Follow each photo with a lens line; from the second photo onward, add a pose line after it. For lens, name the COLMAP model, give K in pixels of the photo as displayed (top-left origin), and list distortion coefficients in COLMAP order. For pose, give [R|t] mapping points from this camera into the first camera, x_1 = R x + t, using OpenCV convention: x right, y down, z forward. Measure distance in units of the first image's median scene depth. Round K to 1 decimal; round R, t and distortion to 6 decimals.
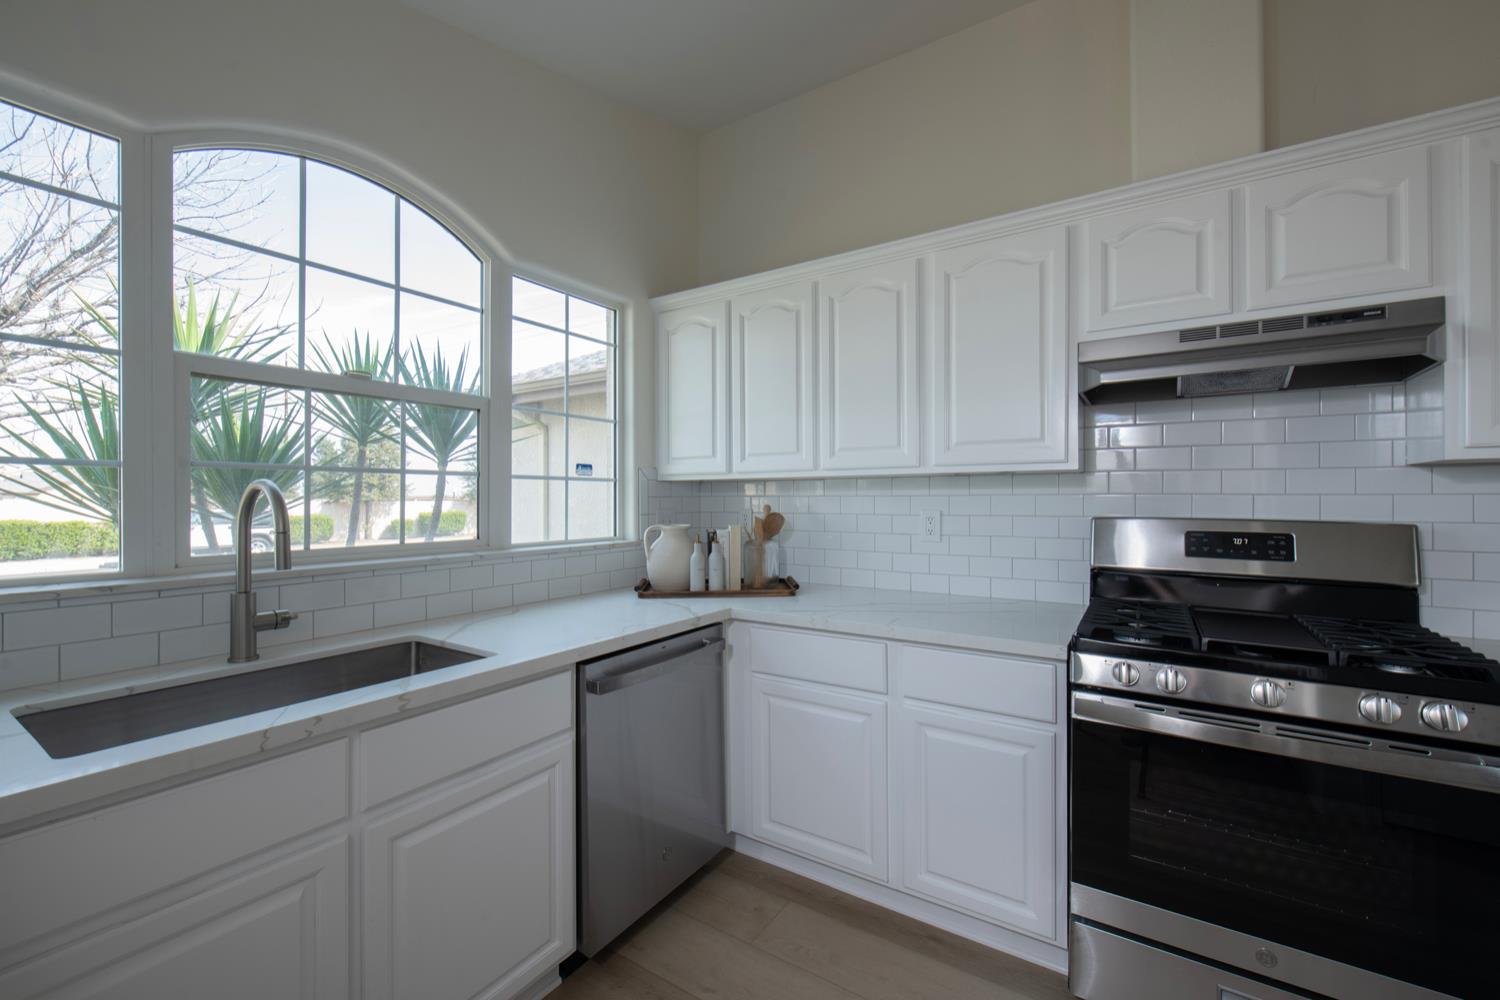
lens RADIAL K [[614.1, 0, 757.3], [0, 614.1, 499.1], [0, 0, 1]] dist [-0.013180, -0.000680]
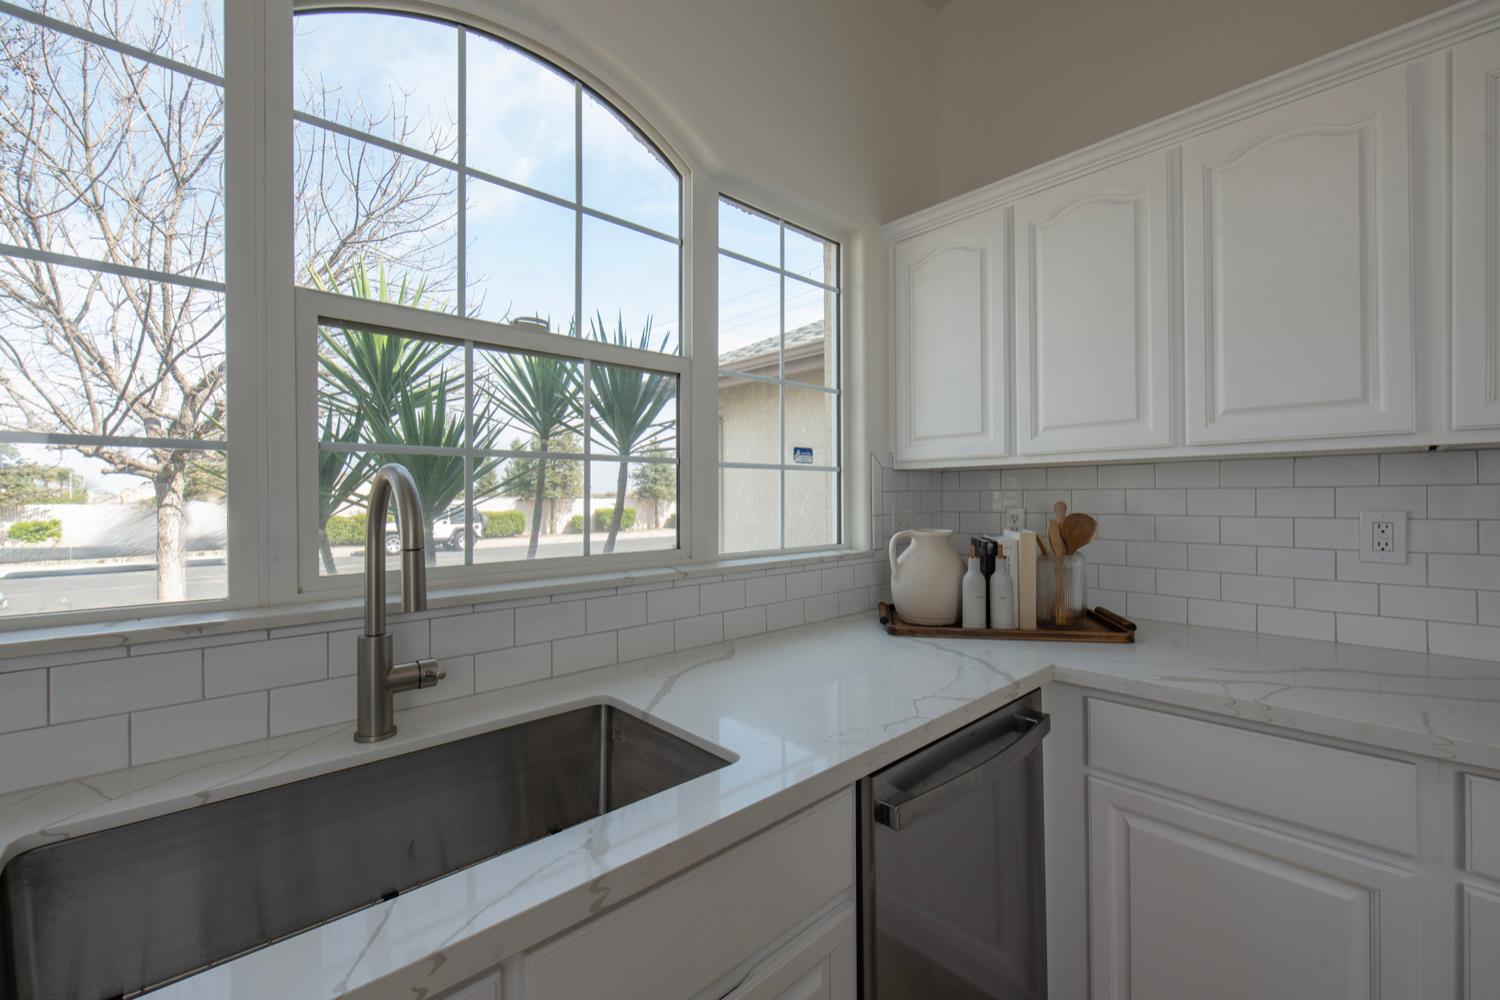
lens RADIAL K [[614.1, 0, 744.4], [0, 614.1, 494.7], [0, 0, 1]] dist [-0.013180, -0.000680]
pose [[0.965018, -0.005034, -0.262135, -0.178006], [0.004551, 0.999987, -0.002452, 0.002042], [0.262143, 0.001174, 0.965028, 0.294447]]
